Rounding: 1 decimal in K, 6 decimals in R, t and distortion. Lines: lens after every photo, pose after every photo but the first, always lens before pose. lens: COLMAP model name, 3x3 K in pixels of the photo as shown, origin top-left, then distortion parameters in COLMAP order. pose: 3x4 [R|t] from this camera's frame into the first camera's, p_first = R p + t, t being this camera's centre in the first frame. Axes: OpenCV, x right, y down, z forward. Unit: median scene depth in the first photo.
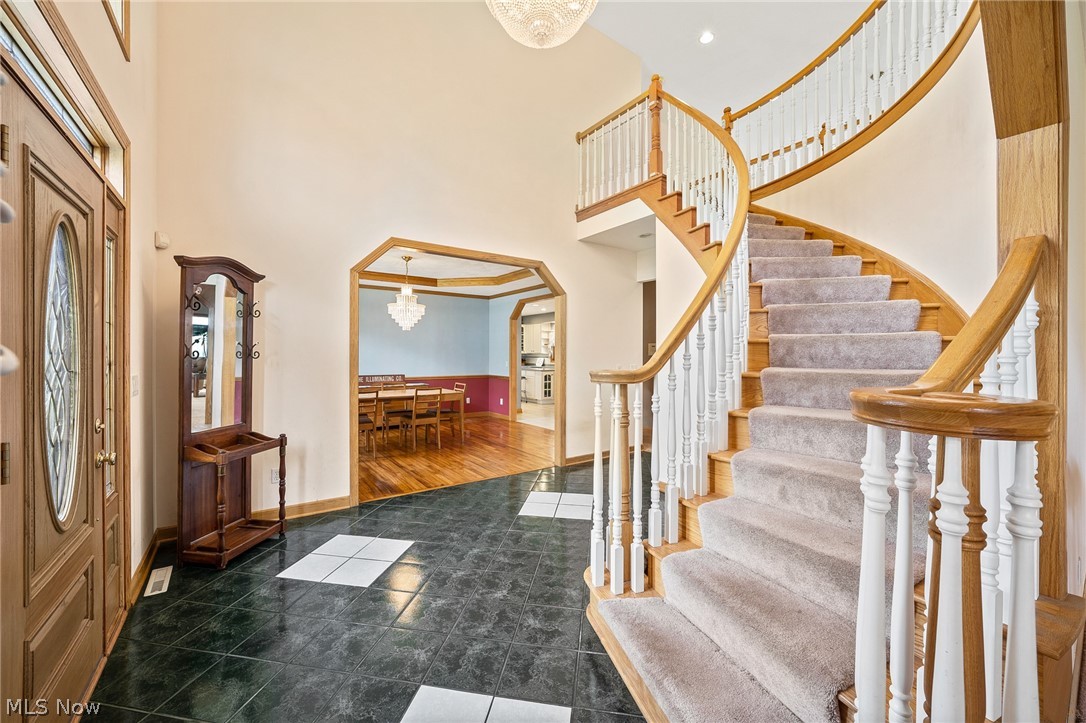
lens RADIAL K [[429.6, 0, 537.6], [0, 429.6, 356.0], [0, 0, 1]] dist [-0.002389, -0.000283]
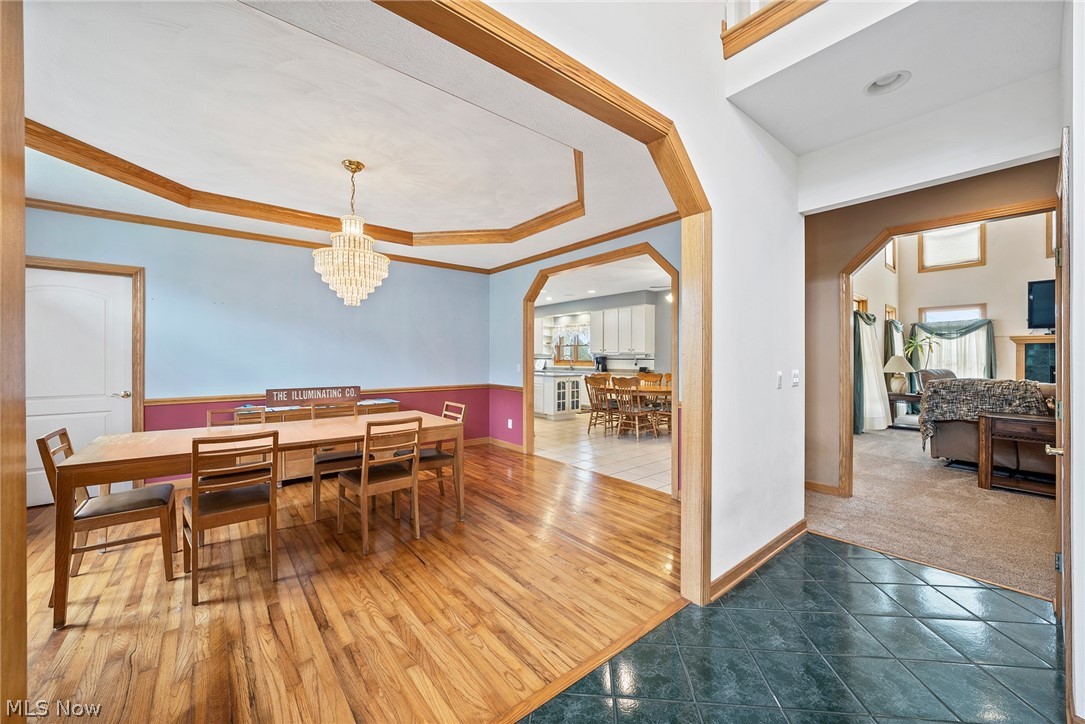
lens RADIAL K [[403.1, 0, 532.4], [0, 403.1, 357.6], [0, 0, 1]] dist [-0.008495, 0.001125]
pose [[0.998409, -0.002597, 0.056319, -0.086429], [0.002765, 0.999992, -0.002907, 0.004334], [-0.056311, 0.003058, 0.998409, 0.374825]]
